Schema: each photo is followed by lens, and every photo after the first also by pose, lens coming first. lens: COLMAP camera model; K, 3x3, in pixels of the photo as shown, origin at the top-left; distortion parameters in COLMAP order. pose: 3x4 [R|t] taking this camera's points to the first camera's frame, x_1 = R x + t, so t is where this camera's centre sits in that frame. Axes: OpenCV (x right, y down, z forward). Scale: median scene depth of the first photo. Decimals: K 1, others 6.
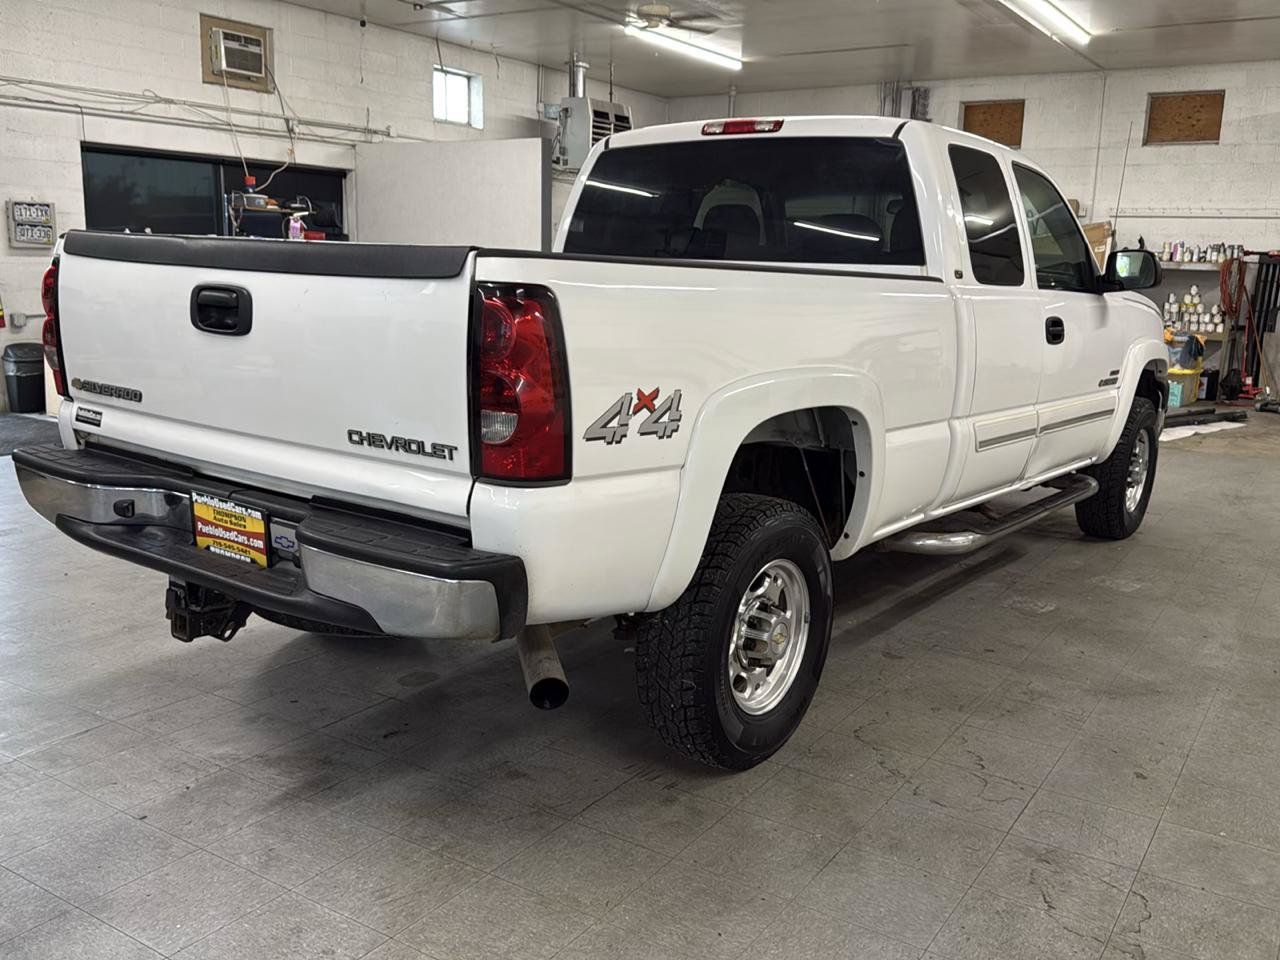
lens RADIAL K [[1145.6, 0, 640.0], [0, 1145.6, 480.0], [0, 0, 1]] dist [0.114387, -0.202371]
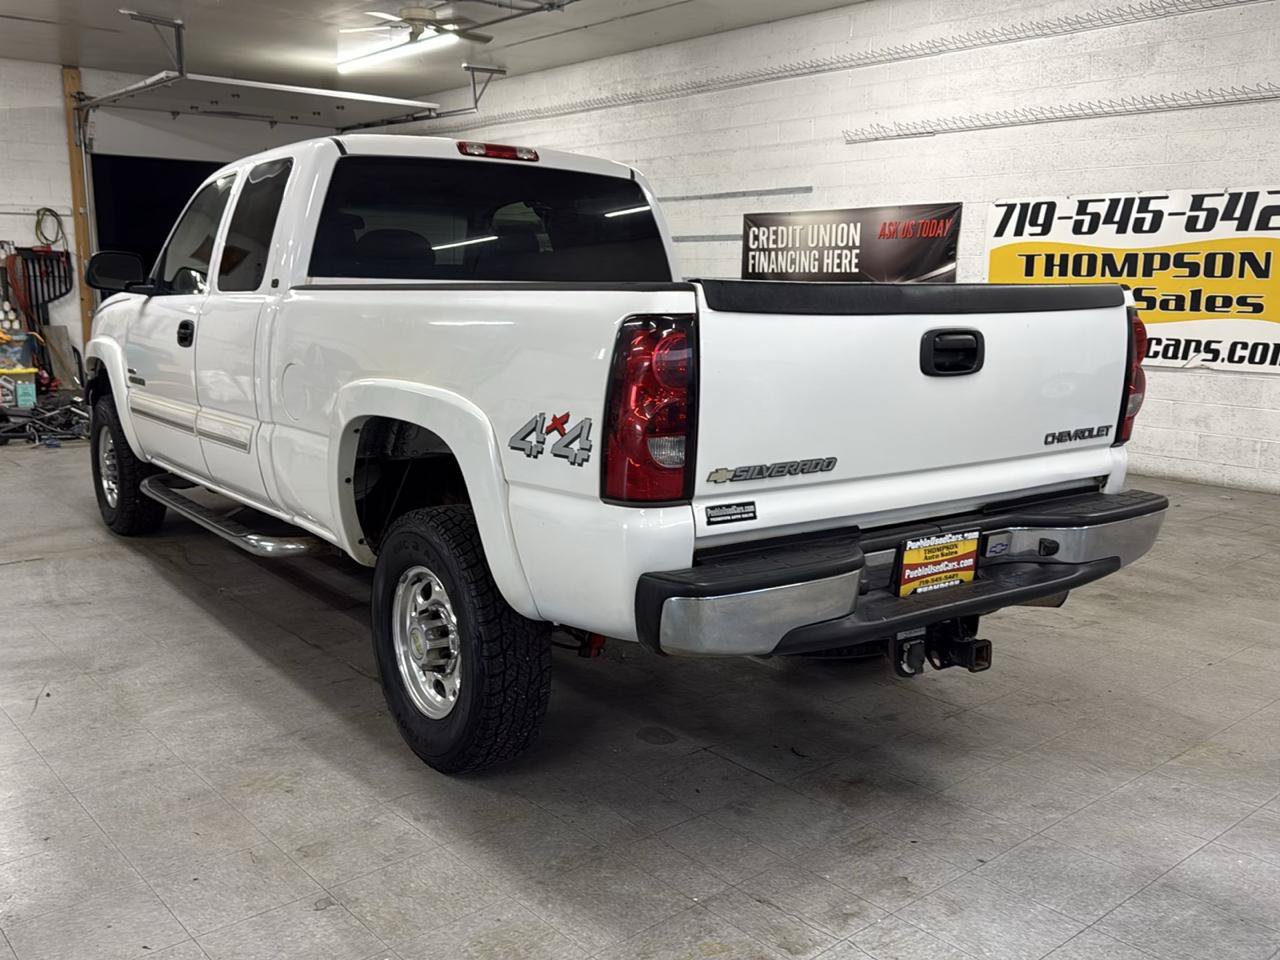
lens RADIAL K [[1145.6, 0, 640.0], [0, 1145.6, 480.0], [0, 0, 1]] dist [0.114387, -0.202371]
pose [[0.280522, -0.194220, 0.939993, -0.815107], [0.180039, 0.972580, 0.147224, -0.135052], [-0.942811, 0.127936, 0.307797, 0.542981]]
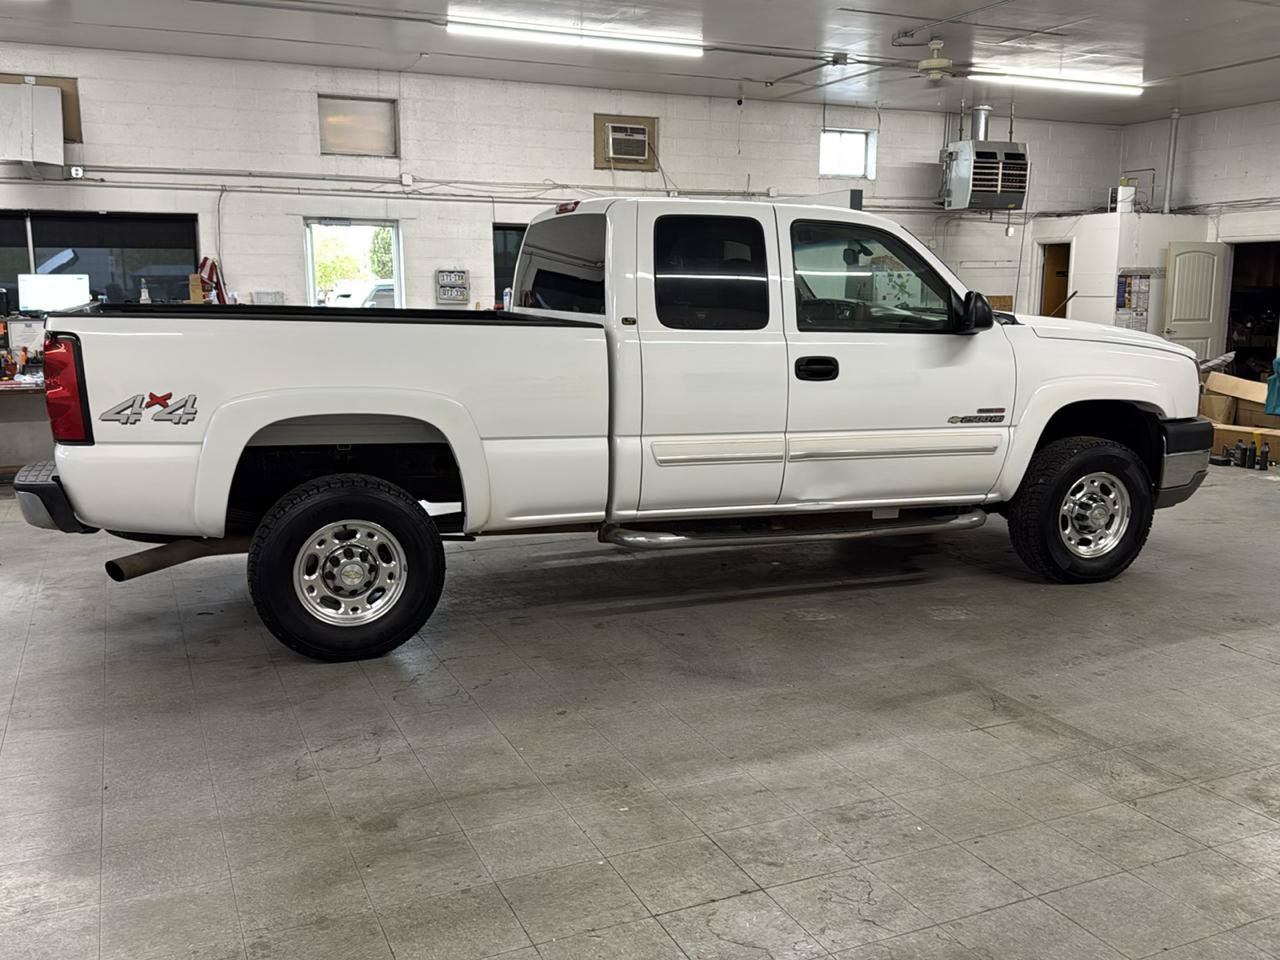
lens RADIAL K [[1132.7, 0, 638.8], [0, 1132.7, 487.6], [0, 0, 1]] dist [0.177263, -0.339603]
pose [[0.839005, 0.067838, -0.539879, 0.778740], [-0.081160, 0.996701, -0.000889, 0.000984], [0.538037, 0.044562, 0.841742, -0.013684]]
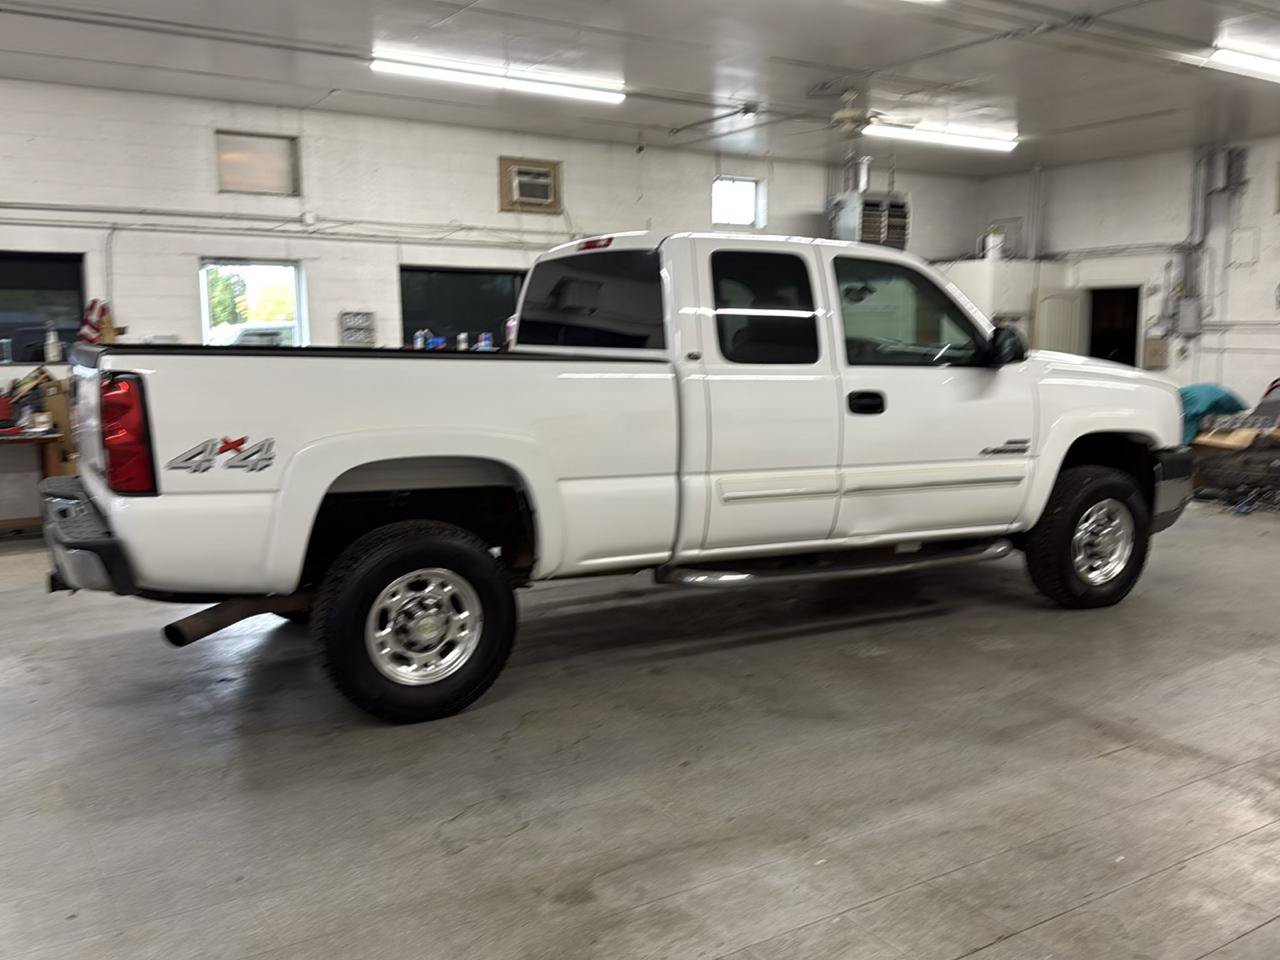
lens RADIAL K [[1132.7, 0, 638.8], [0, 1132.7, 487.6], [0, 0, 1]] dist [0.177263, -0.339603]
pose [[0.912641, 0.024410, -0.408032, 0.581147], [-0.049418, 0.997482, -0.050860, 0.019522], [0.405763, 0.066581, 0.911550, -0.085505]]
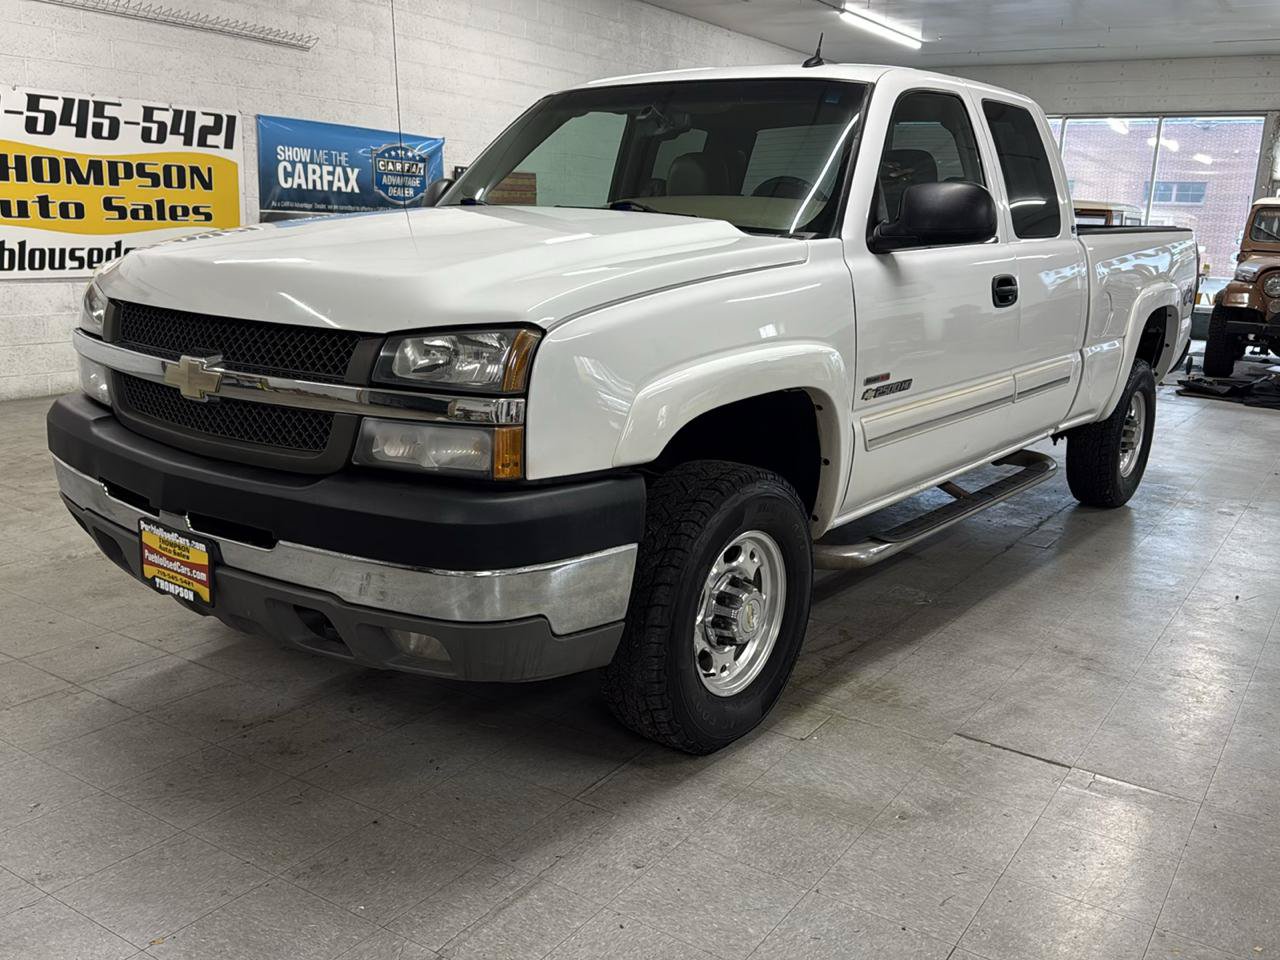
lens RADIAL K [[1170.9, 0, 632.6], [0, 1170.9, 486.3], [0, 0, 1]] dist [0.005136, -0.014426]
pose [[-0.997607, -0.069116, -0.001559, 0.277066], [-0.063785, 0.911493, 0.406339, -0.376201], [-0.026663, 0.405466, -0.913721, 2.014885]]
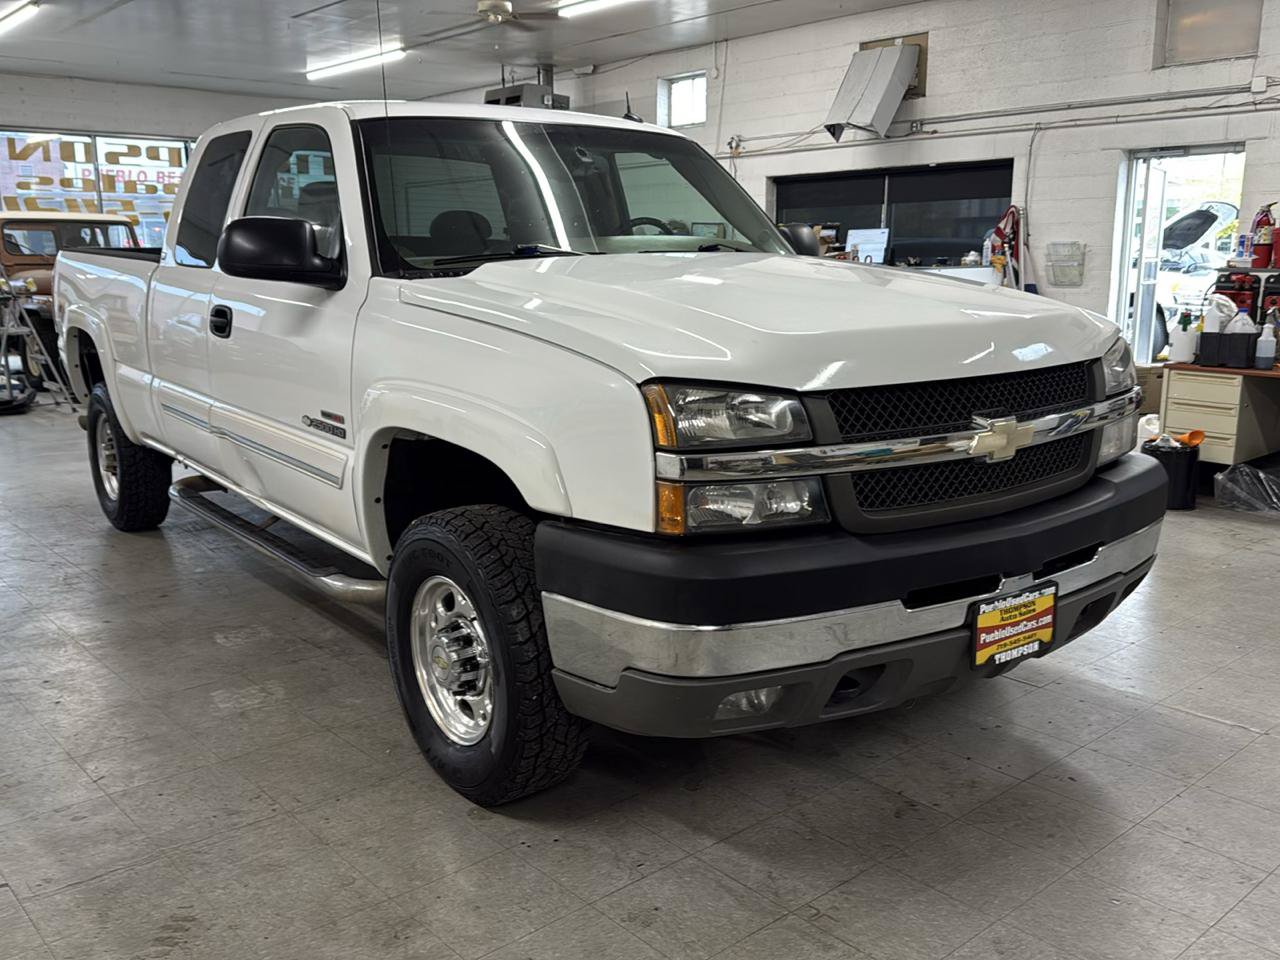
lens RADIAL K [[1145.6, 0, 640.0], [0, 1145.6, 480.0], [0, 0, 1]] dist [0.114387, -0.202371]
pose [[-0.277003, 0.161447, -0.947209, 1.061205], [-0.186426, 0.958021, 0.217809, -0.250510], [0.942611, 0.236918, -0.235276, 1.458402]]
